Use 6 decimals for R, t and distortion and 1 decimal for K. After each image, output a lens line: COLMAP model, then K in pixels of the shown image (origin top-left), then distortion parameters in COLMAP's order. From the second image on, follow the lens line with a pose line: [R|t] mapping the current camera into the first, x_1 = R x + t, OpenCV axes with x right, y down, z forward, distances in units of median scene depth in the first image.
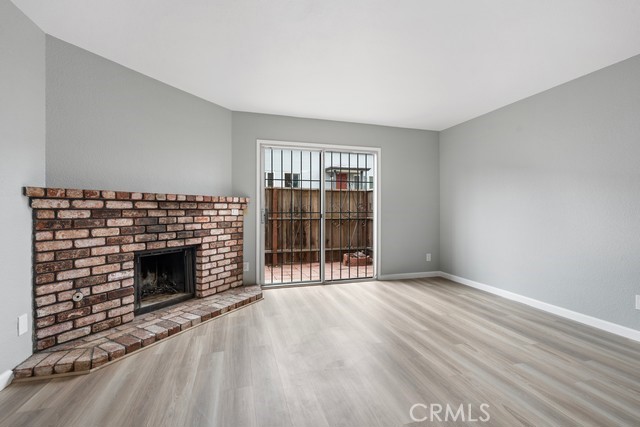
lens RADIAL K [[283.7, 0, 319.0], [0, 283.7, 211.8], [0, 0, 1]] dist [0.004256, 0.000072]
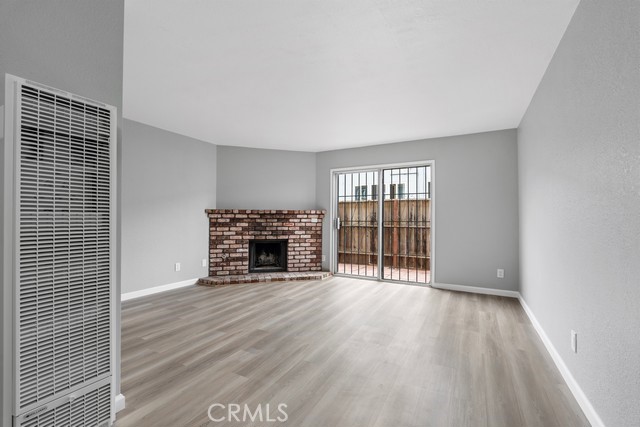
lens RADIAL K [[283.7, 0, 320.1], [0, 283.7, 215.3], [0, 0, 1]] dist [0.004256, 0.000072]
pose [[0.699494, -0.004820, -0.714622, 0.991599], [-0.008465, 0.999851, -0.015030, -0.003302], [0.714588, 0.016563, 0.699349, -0.031711]]
